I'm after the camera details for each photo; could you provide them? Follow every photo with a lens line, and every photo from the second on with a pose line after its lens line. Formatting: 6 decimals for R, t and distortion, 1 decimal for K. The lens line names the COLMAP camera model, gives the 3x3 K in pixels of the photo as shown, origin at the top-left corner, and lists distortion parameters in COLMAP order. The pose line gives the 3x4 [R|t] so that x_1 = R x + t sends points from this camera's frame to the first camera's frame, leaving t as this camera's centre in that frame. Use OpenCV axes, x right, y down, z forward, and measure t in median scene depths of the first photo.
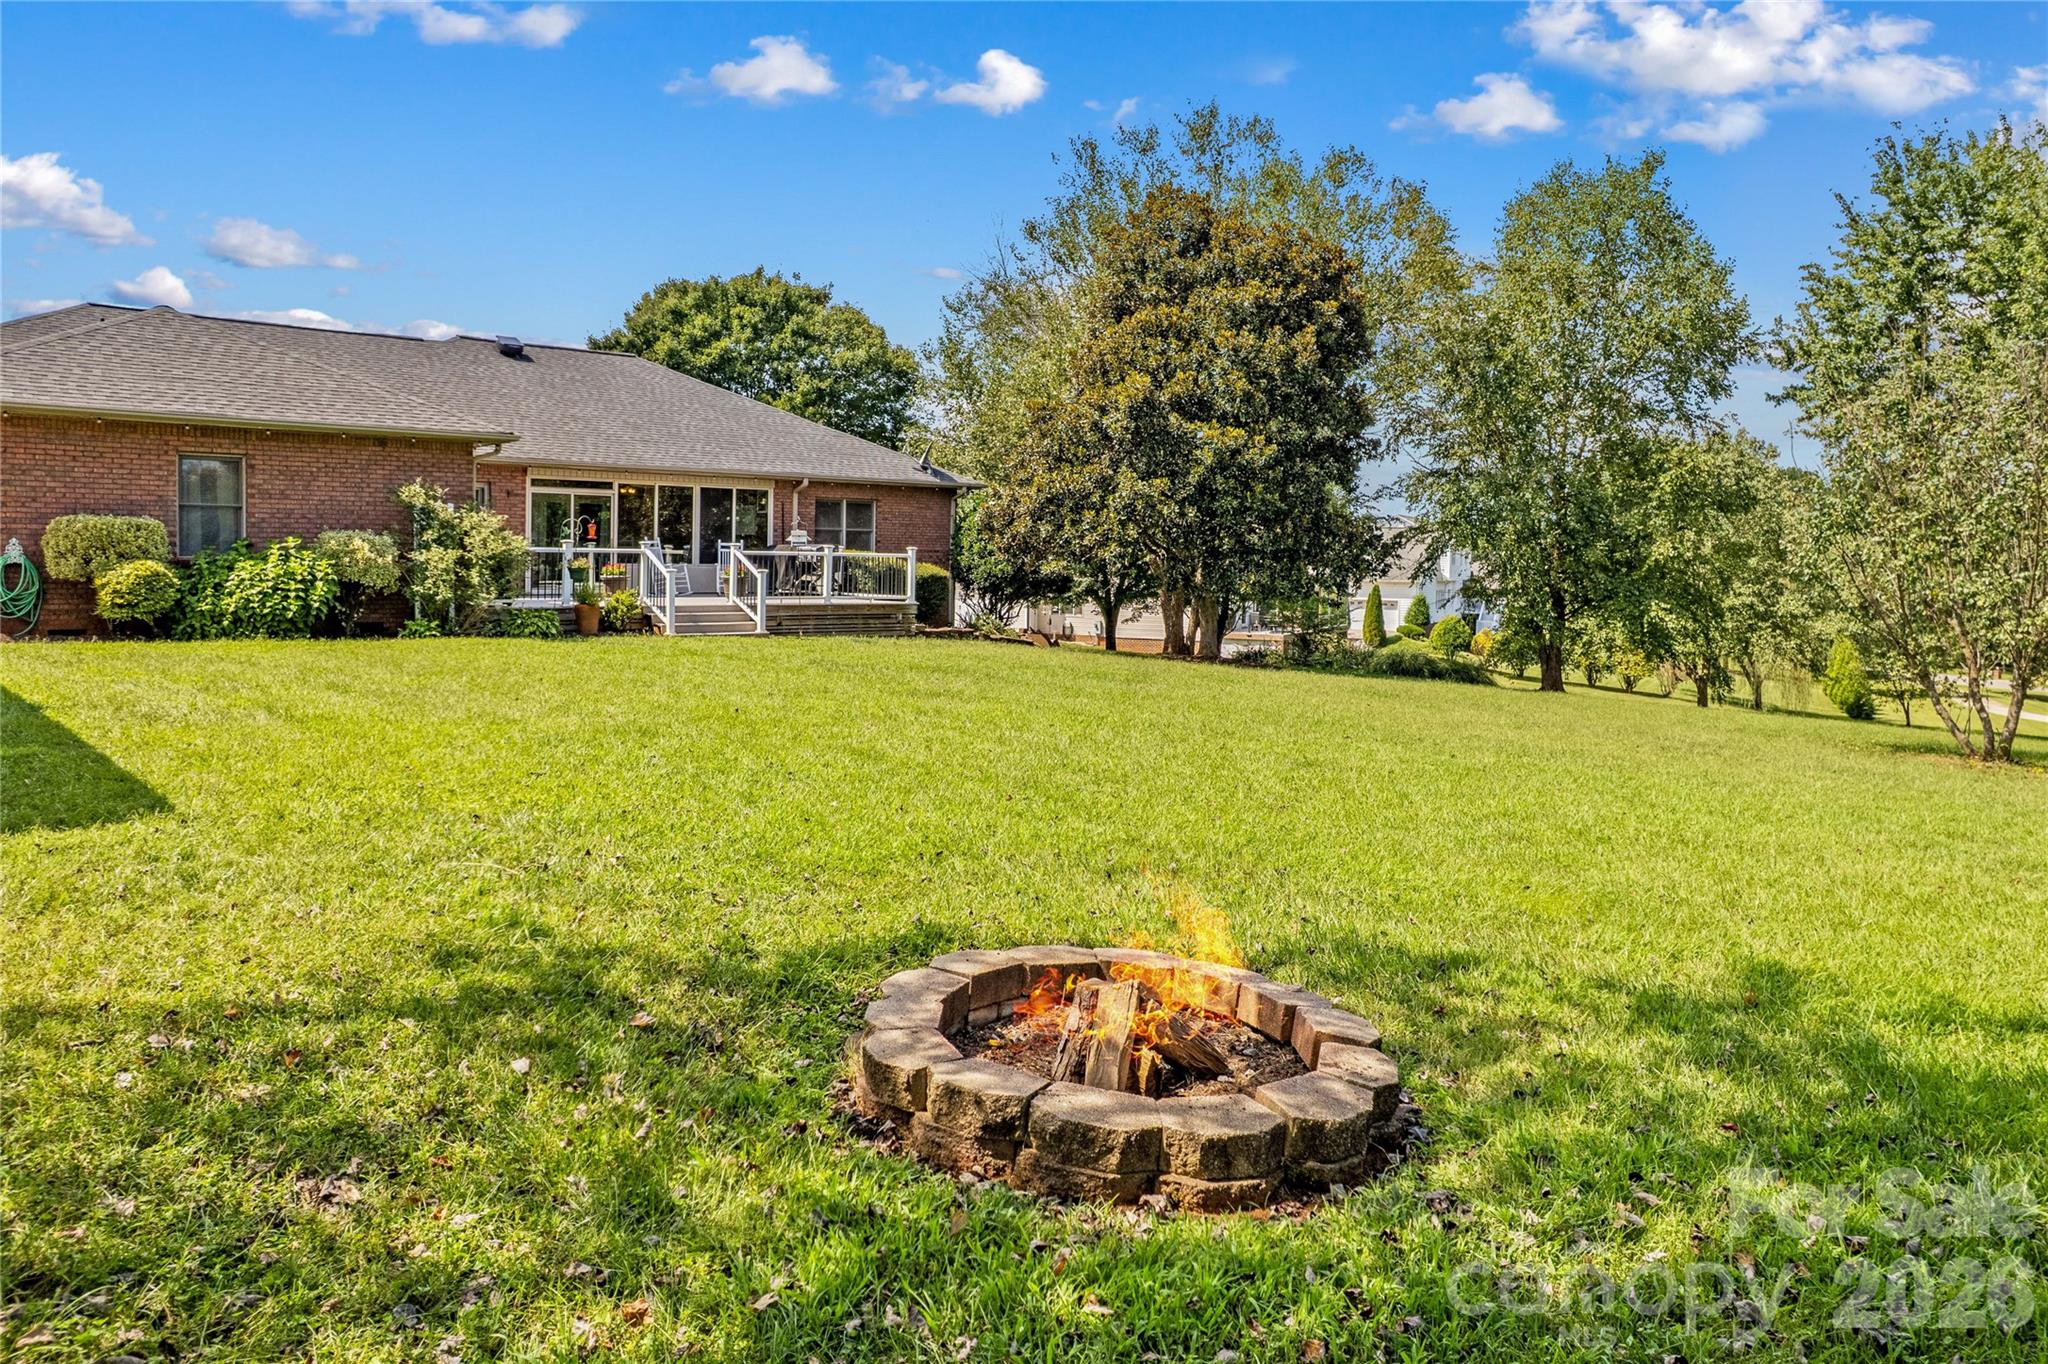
lens RADIAL K [[1245.9, 0, 1159.0], [0, 1245.9, 622.0], [0, 0, 1]] dist [-0.043398, -0.000082]
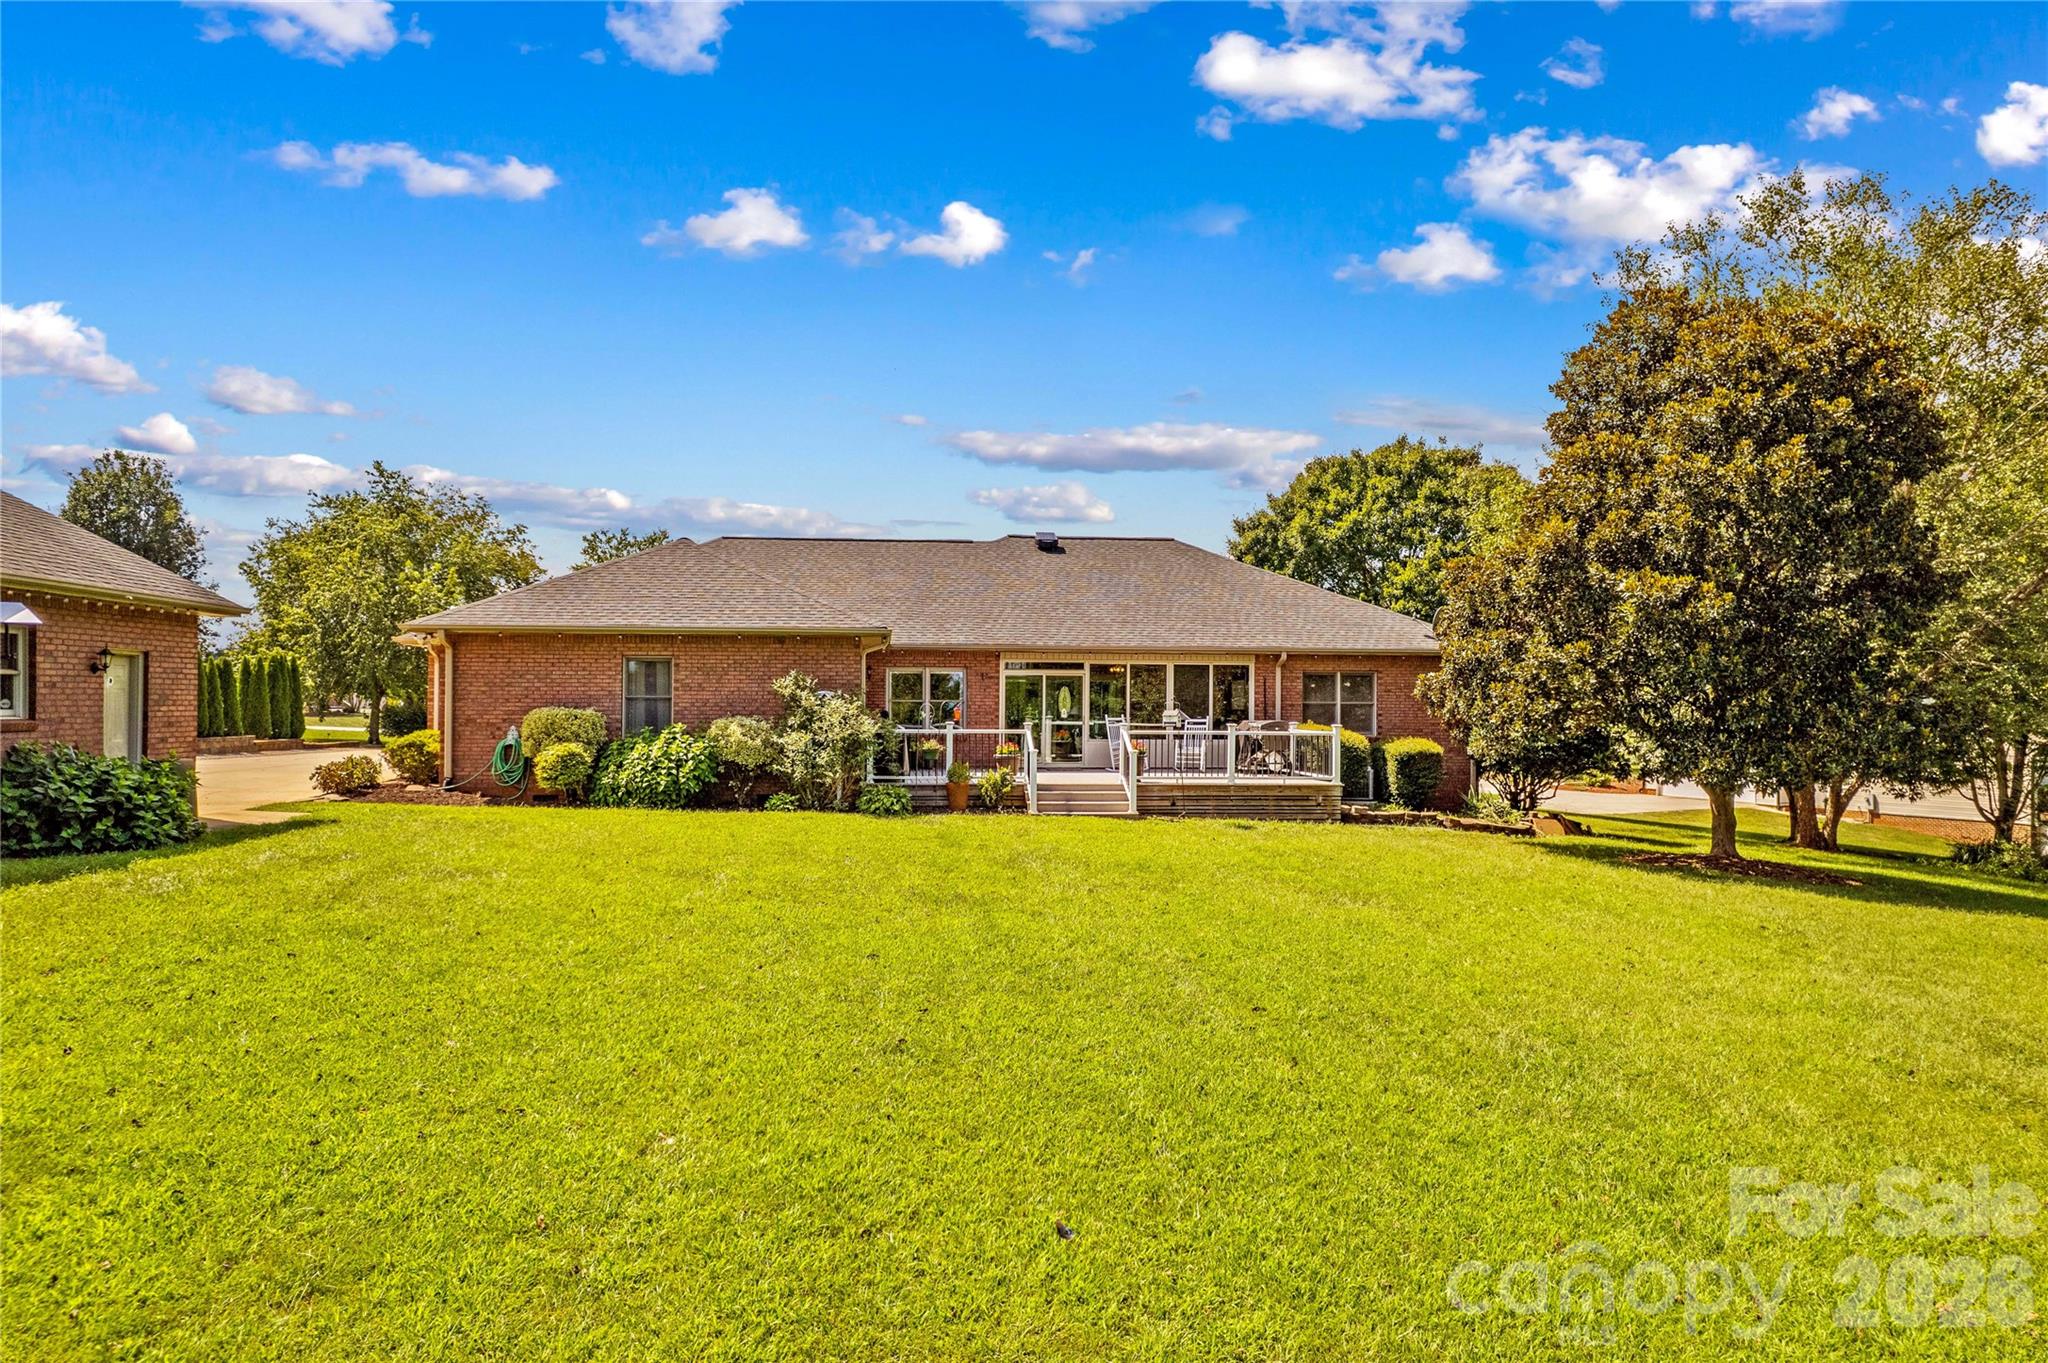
lens RADIAL K [[1263.2, 0, 1017.1], [0, 1263.2, 709.6], [0, 0, 1]] dist [-0.047966, 0.028234]
pose [[0.814730, -0.010274, -0.579749, 0.173079], [-0.027053, 0.998081, -0.055706, -0.014024], [0.579209, 0.061069, 0.812889, 0.108808]]
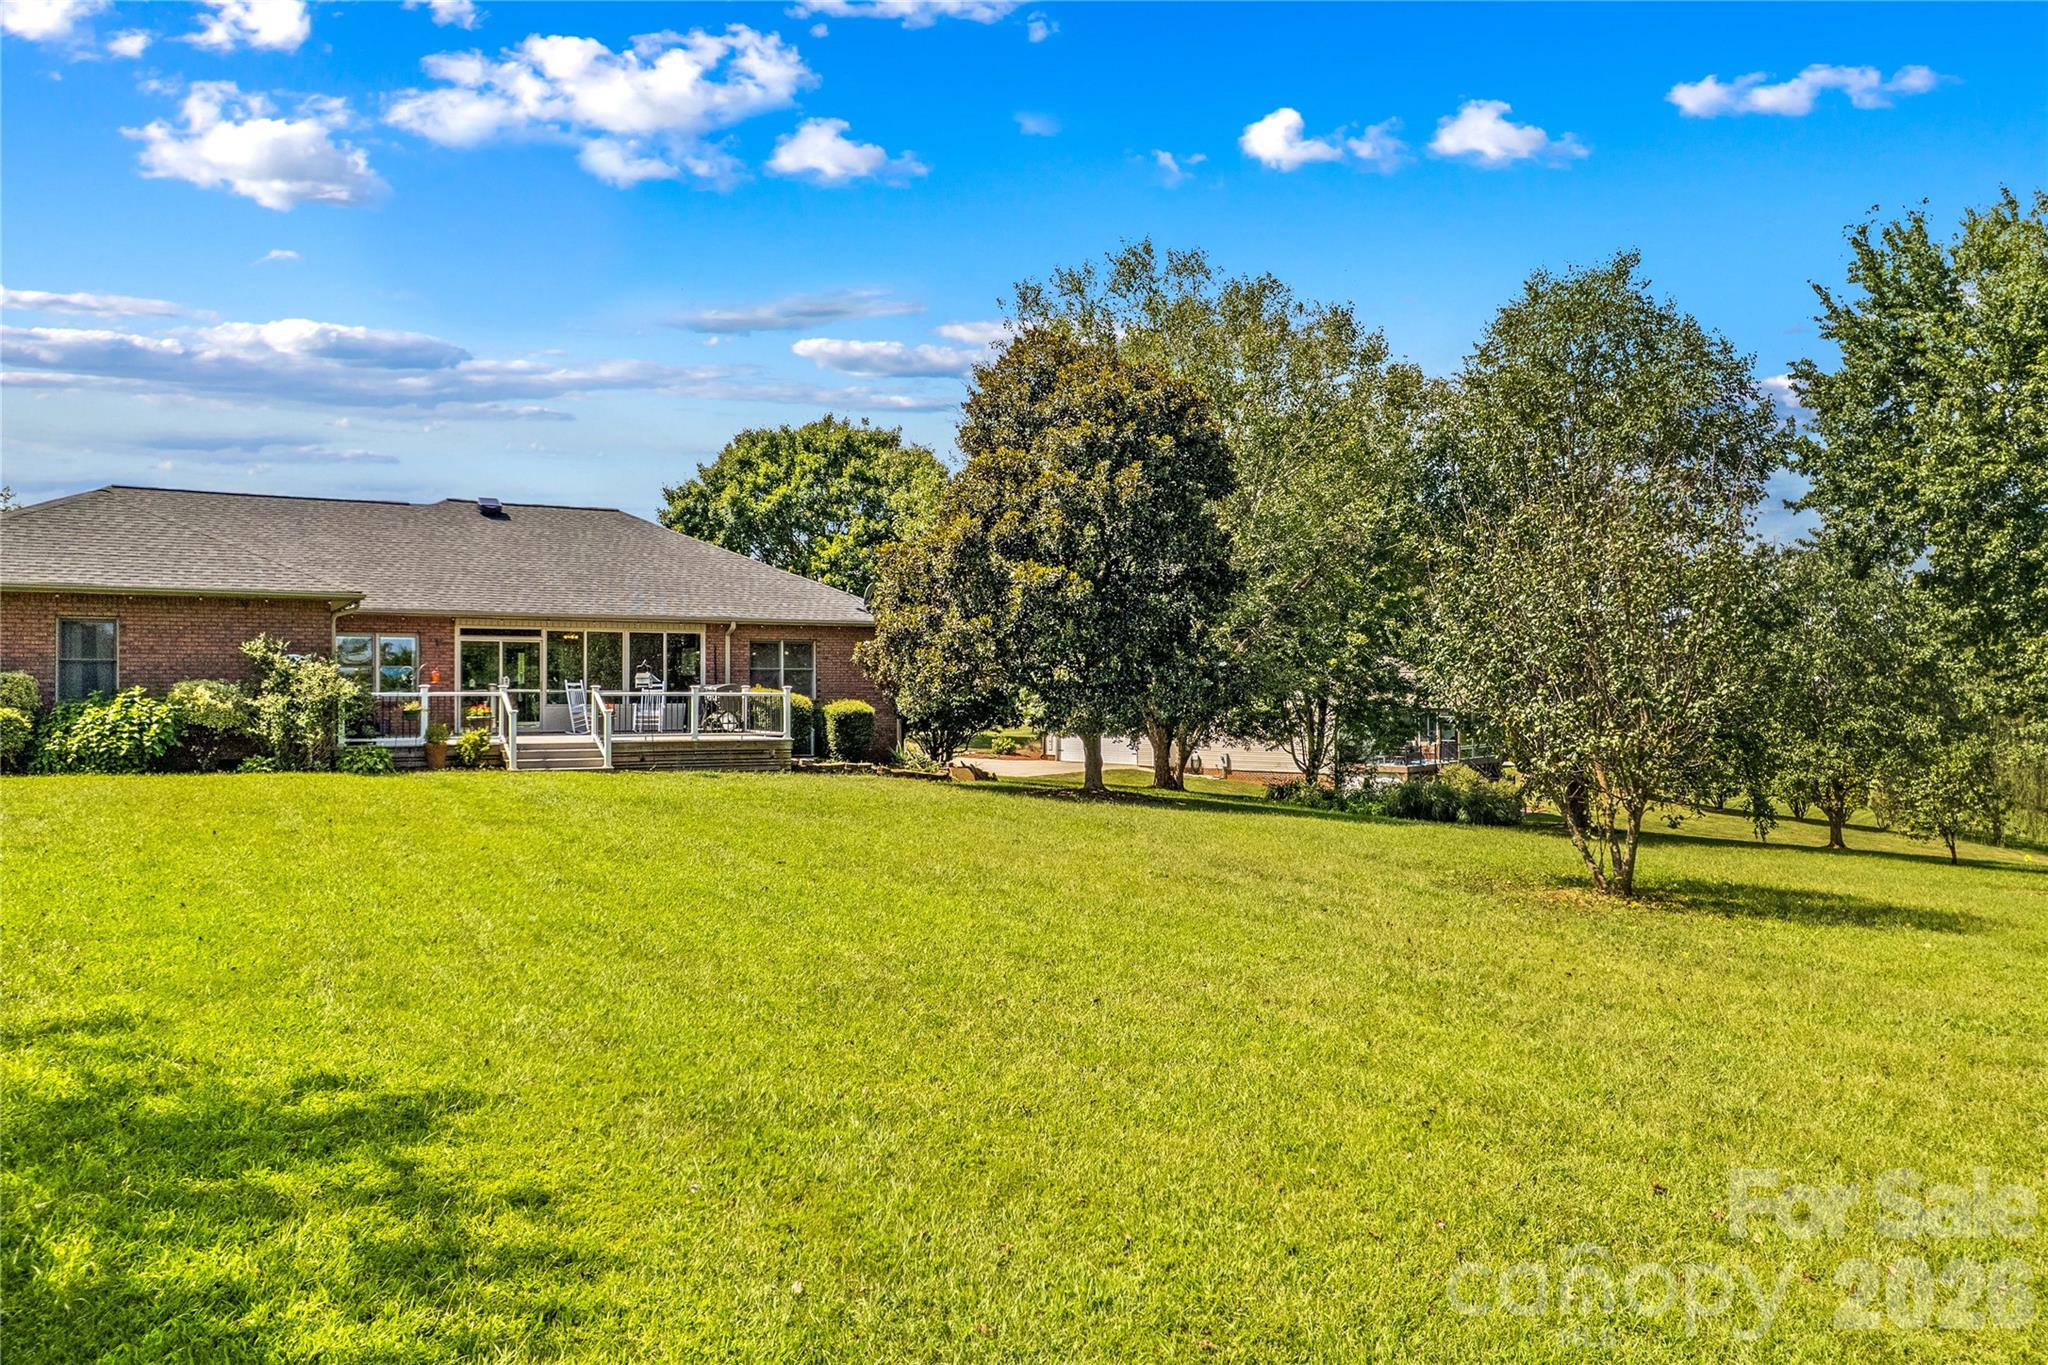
lens RADIAL K [[1263.2, 0, 1017.1], [0, 1263.2, 710.6], [0, 0, 1]] dist [-0.047966, 0.028234]
pose [[0.984998, -0.011105, -0.172209, 0.200786], [0.004841, 0.999313, -0.036751, 0.000782], [0.172499, 0.035366, 0.984375, -0.019046]]
